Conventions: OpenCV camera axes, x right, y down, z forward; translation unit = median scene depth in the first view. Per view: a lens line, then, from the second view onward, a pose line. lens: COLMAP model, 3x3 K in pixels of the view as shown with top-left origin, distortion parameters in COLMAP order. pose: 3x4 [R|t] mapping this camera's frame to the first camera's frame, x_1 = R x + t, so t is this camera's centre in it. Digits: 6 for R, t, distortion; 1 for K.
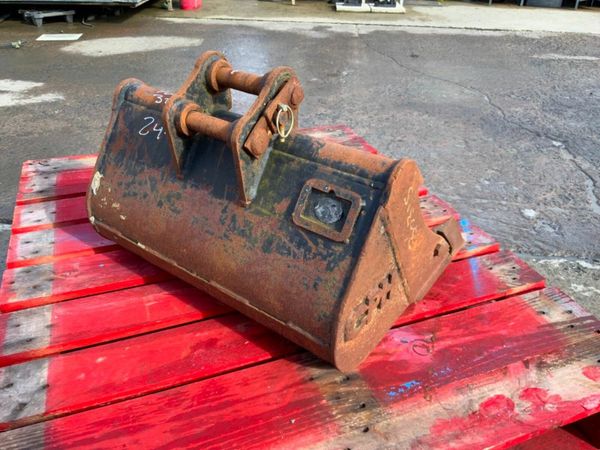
lens RADIAL K [[498.8, 0, 298.7], [0, 498.8, 226.1], [0, 0, 1]] dist [0.043604, -0.096037]
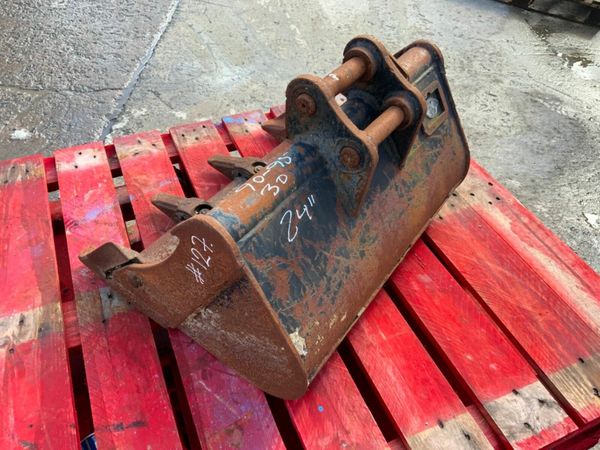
lens RADIAL K [[498.8, 0, 297.9], [0, 498.8, 227.9], [0, 0, 1]] dist [0.043604, -0.096037]
pose [[-0.030251, -0.723622, 0.689534, -0.921193], [0.503252, 0.585007, 0.636006, -0.745166], [-0.863610, 0.366249, 0.346467, 0.858027]]
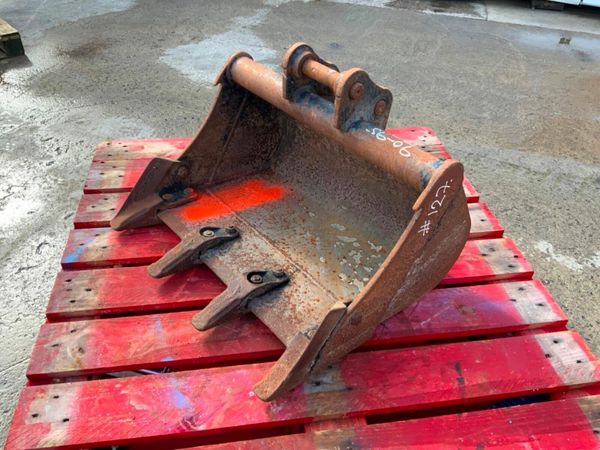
lens RADIAL K [[498.8, 0, 298.0], [0, 498.8, 227.8], [0, 0, 1]] dist [0.043604, -0.096037]
pose [[-0.972508, -0.184797, 0.141698, -0.278358], [0.074438, 0.329867, 0.941088, -1.282918], [-0.220652, 0.925763, -0.307043, 1.716325]]
